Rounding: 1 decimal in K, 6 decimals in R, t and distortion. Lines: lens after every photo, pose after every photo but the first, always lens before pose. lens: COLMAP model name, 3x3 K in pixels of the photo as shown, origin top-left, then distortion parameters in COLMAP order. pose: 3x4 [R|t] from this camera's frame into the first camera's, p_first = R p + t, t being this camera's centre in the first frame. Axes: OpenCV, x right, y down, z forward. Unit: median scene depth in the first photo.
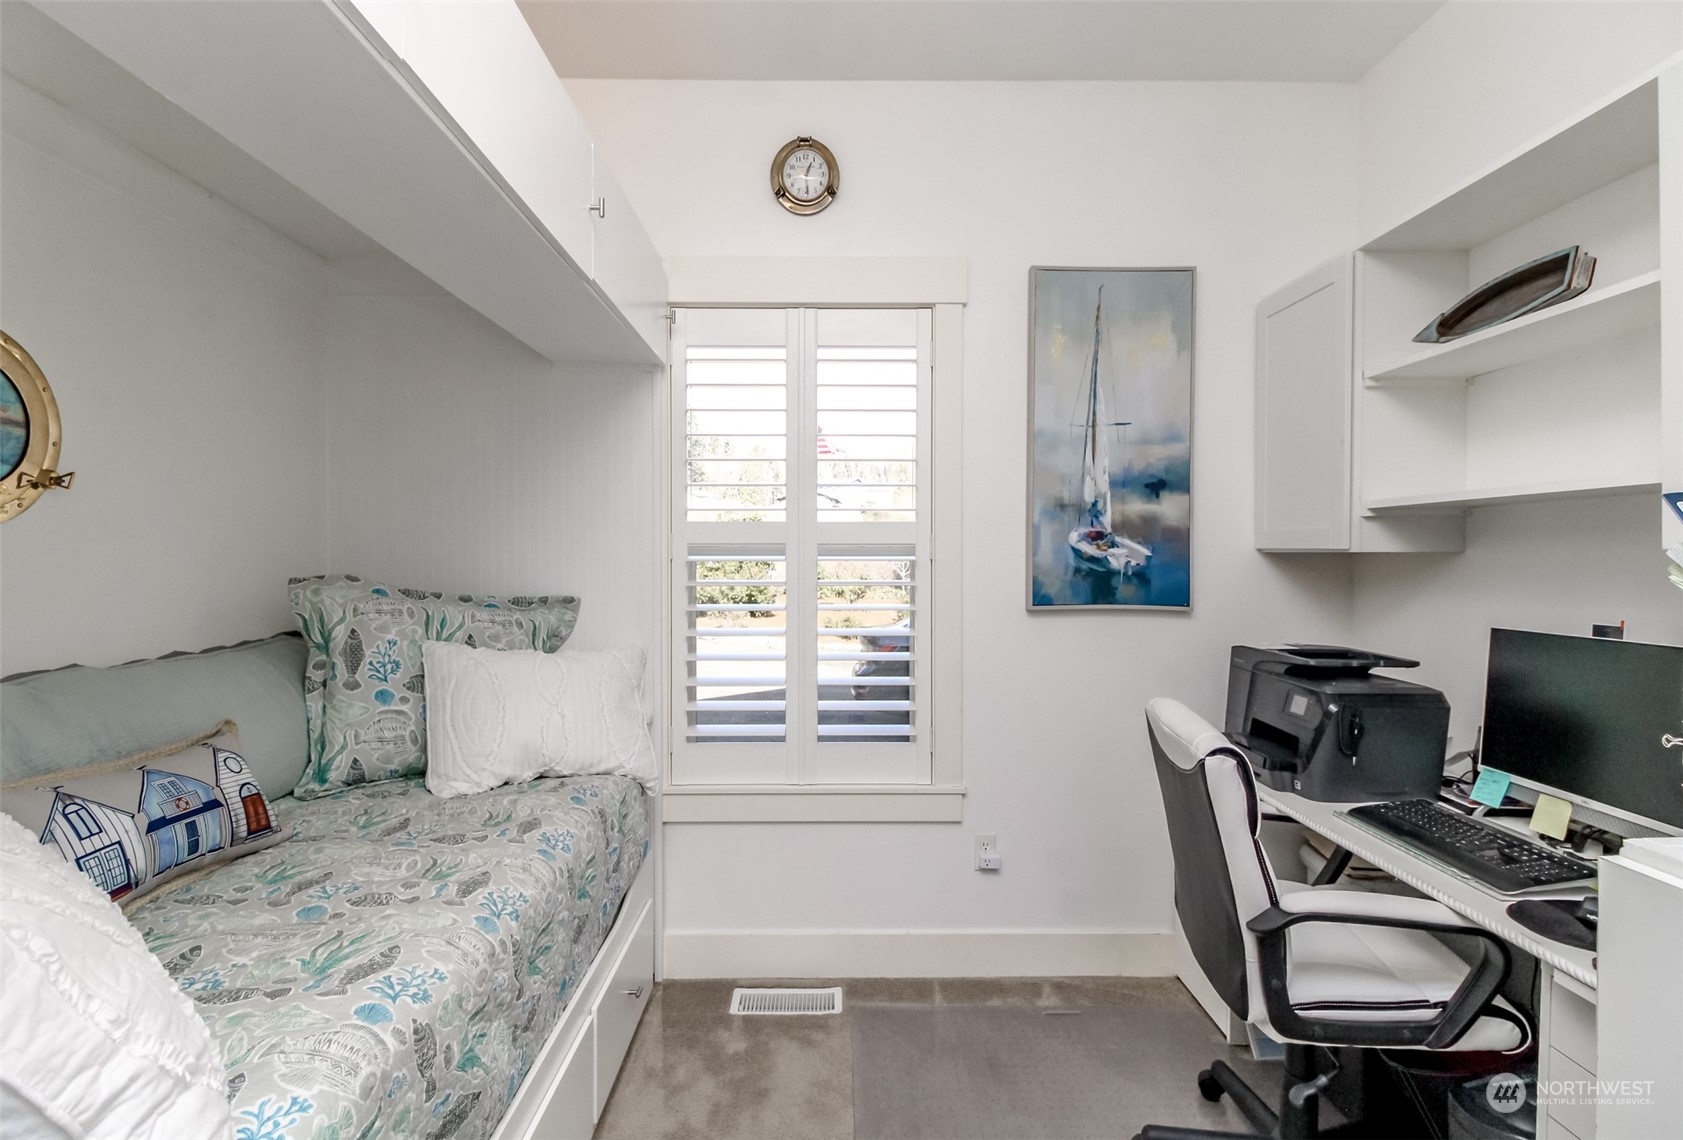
lens RADIAL K [[799.8, 0, 847.2], [0, 799.8, 559.7], [0, 0, 1]] dist [0.013700, -0.010159]
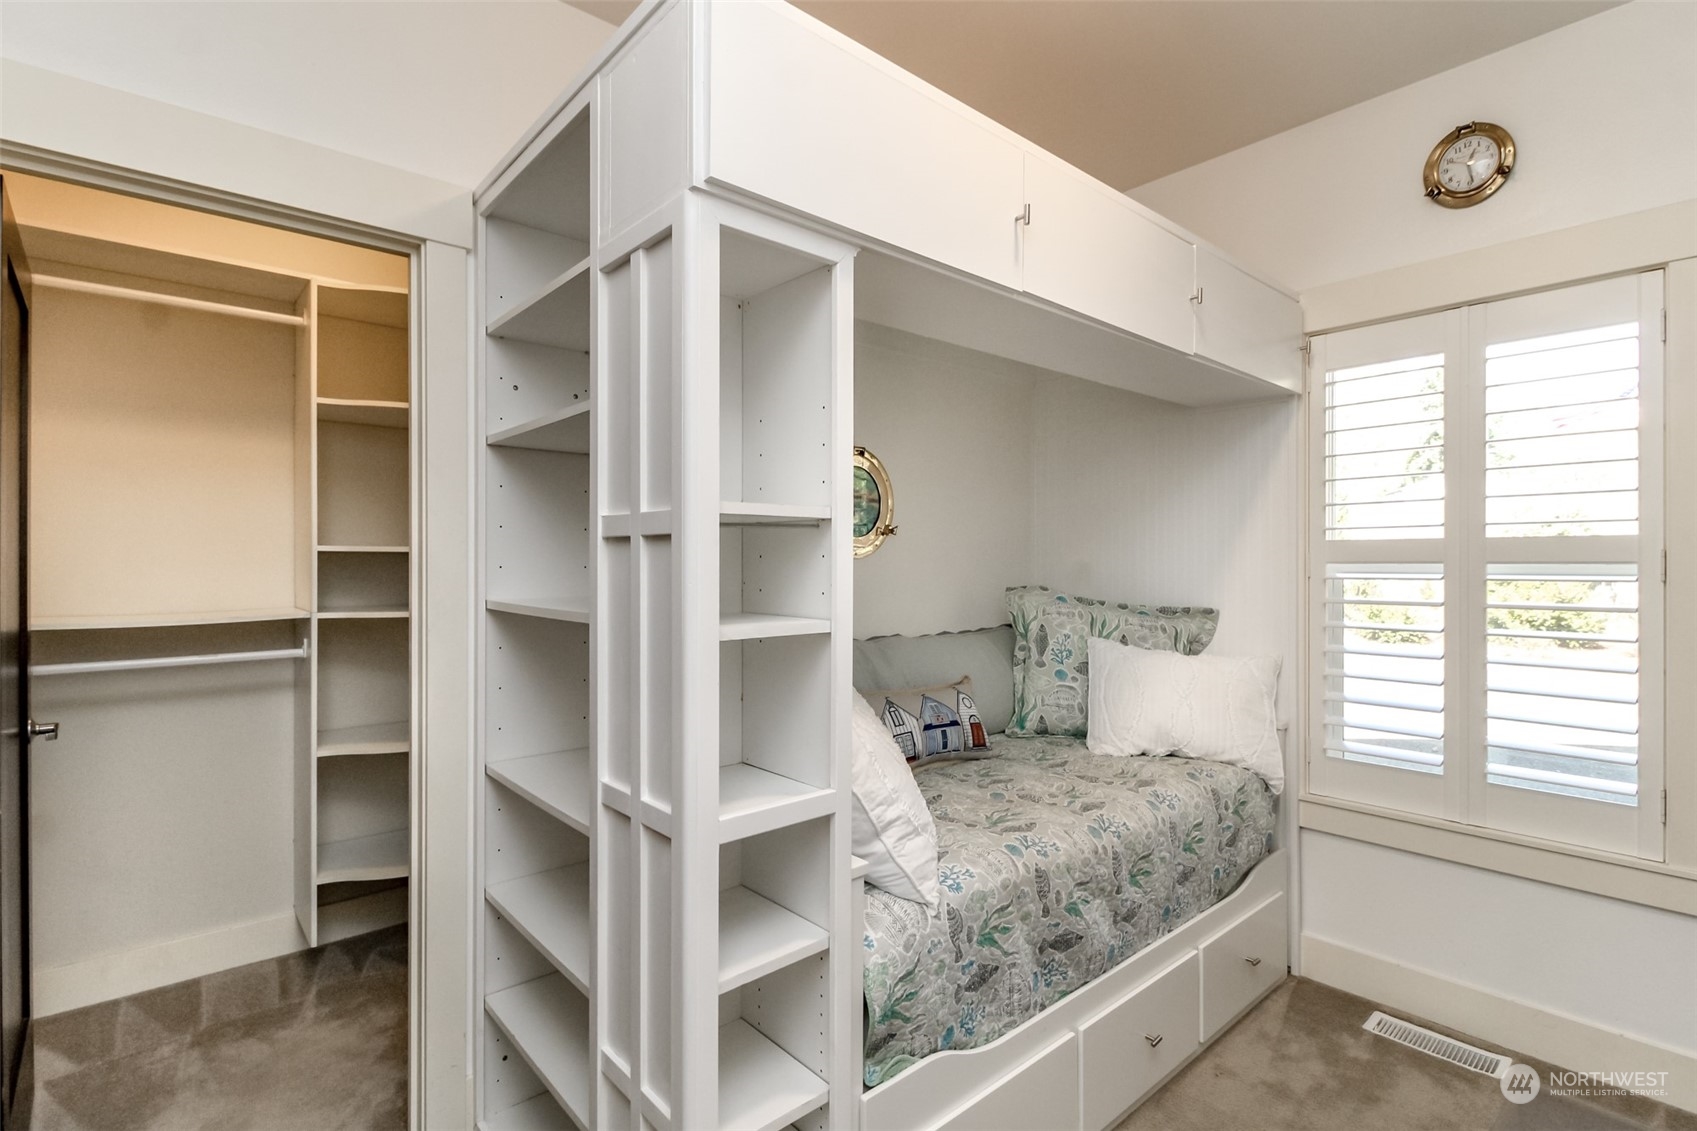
lens RADIAL K [[789.2, 0, 844.8], [0, 789.2, 563.7], [0, 0, 1]] dist [-0.002009, -0.000251]
pose [[0.653639, 0.000131, -0.756806, 0.210042], [-0.005861, 0.999971, -0.004889, -0.011594], [0.756784, 0.007631, 0.653621, -0.171857]]
